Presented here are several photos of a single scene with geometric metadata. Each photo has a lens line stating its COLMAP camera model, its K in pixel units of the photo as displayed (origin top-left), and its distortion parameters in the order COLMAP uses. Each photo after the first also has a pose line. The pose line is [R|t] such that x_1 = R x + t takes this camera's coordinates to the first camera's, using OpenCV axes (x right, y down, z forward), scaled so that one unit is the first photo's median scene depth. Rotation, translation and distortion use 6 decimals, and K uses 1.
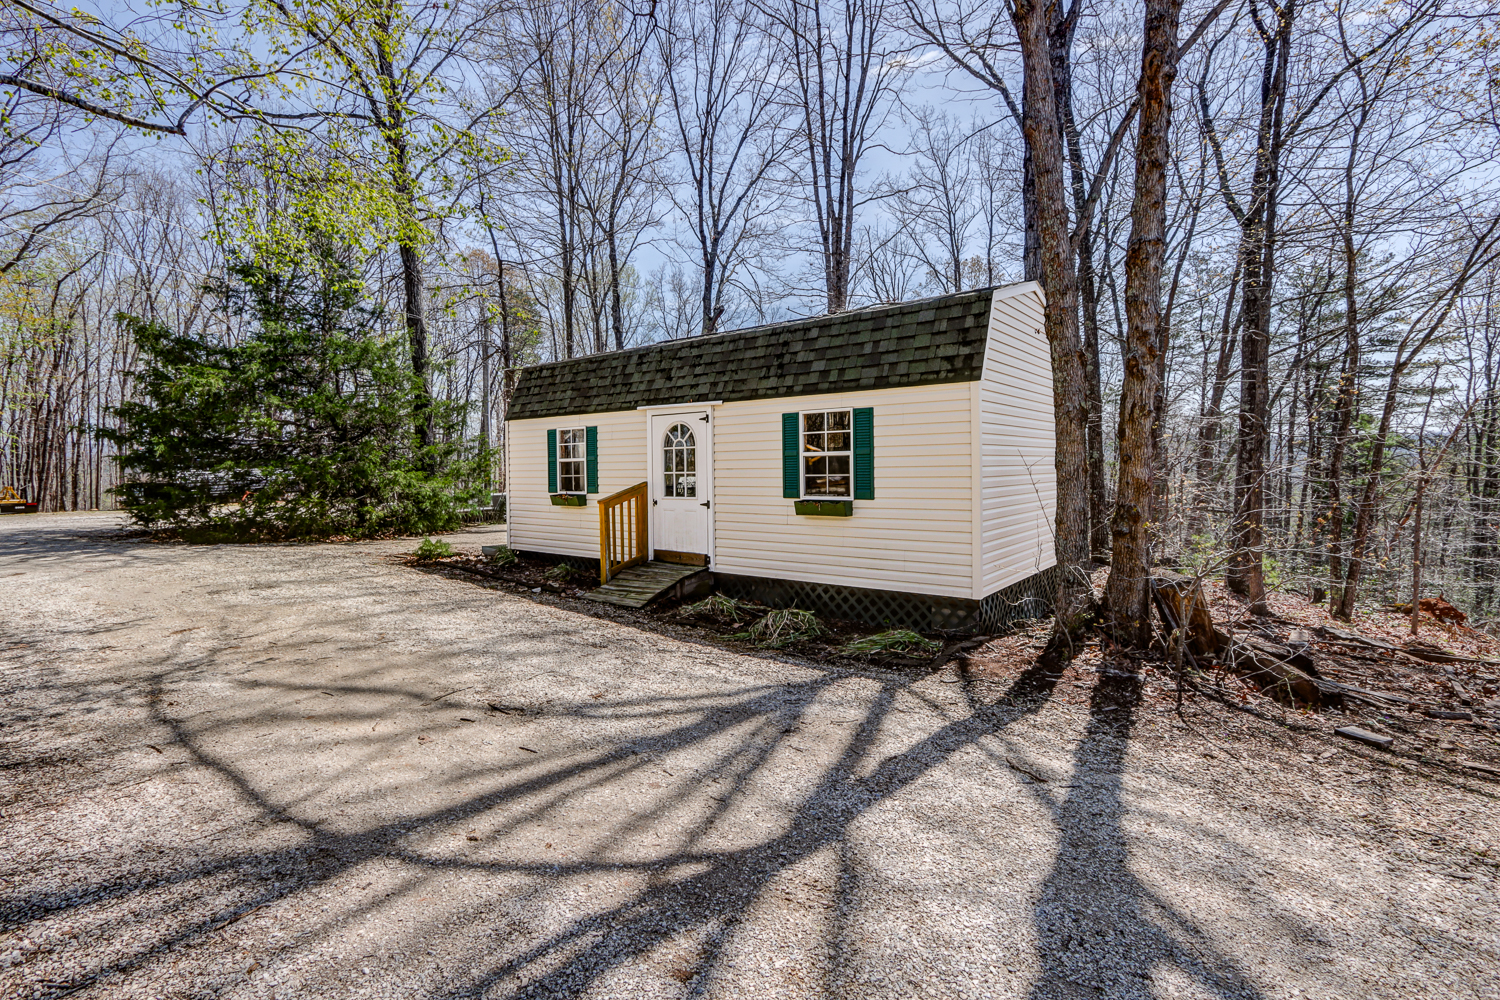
lens RADIAL K [[720.0, 0, 744.8], [0, 720.0, 494.7], [0, 0, 1]] dist [-0.017229, 0.003817]
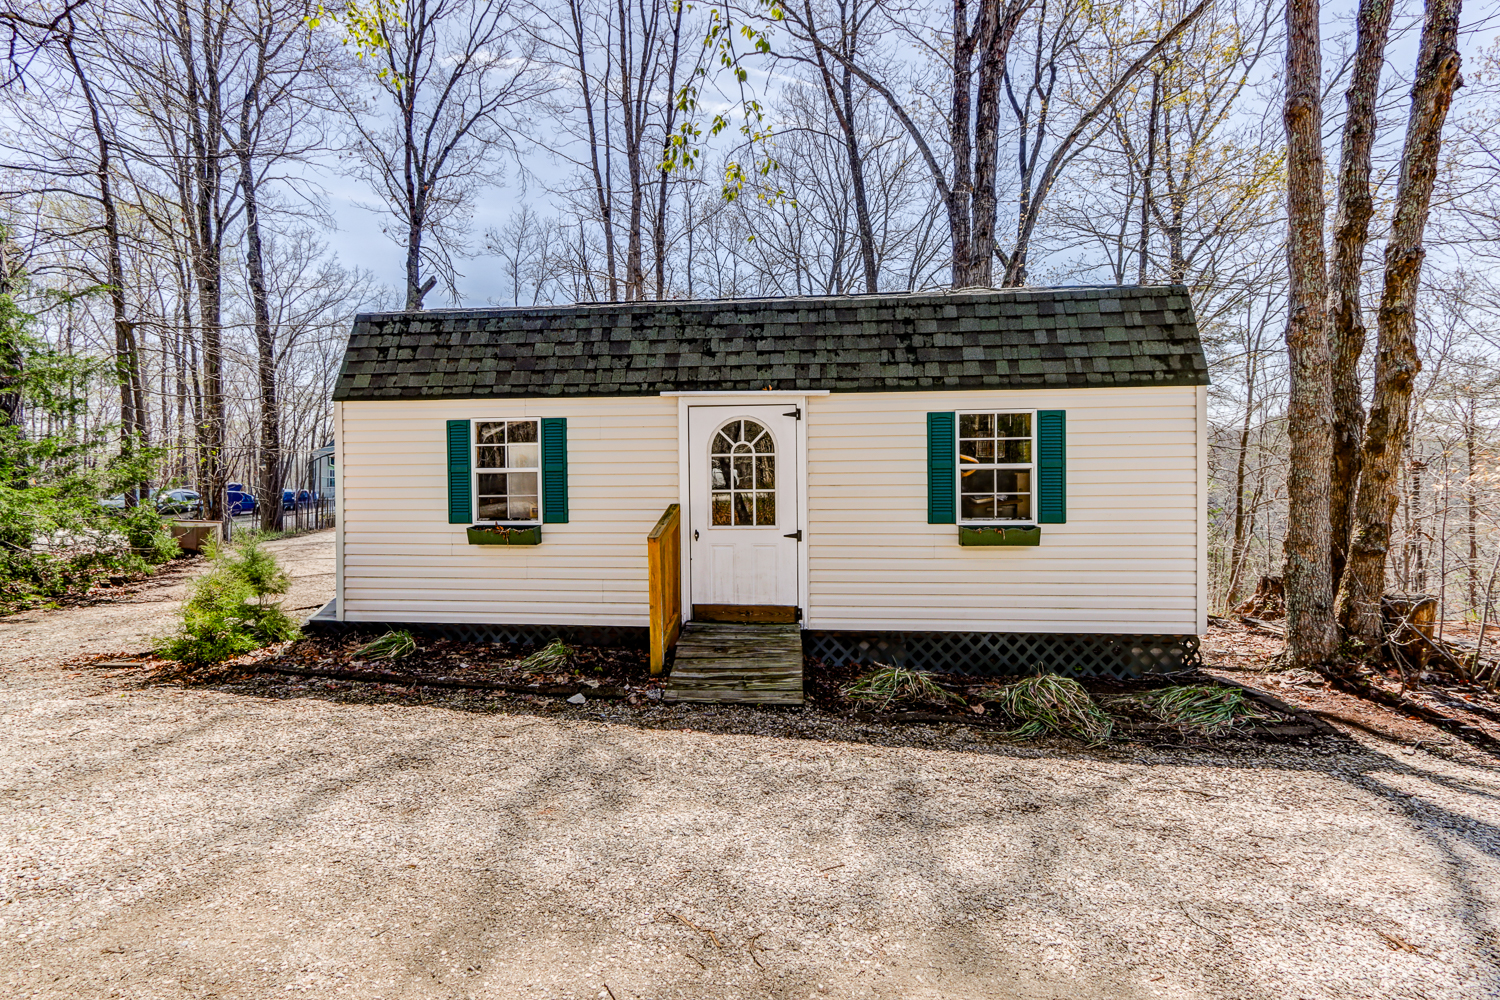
lens RADIAL K [[751.2, 0, 754.0], [0, 751.2, 505.6], [0, 0, 1]] dist [0.004792, 0.000528]
pose [[0.843073, -0.010040, 0.537705, -0.488074], [0.017457, 0.999810, -0.008704, -0.010262], [-0.537515, 0.016725, 0.843088, 0.401233]]
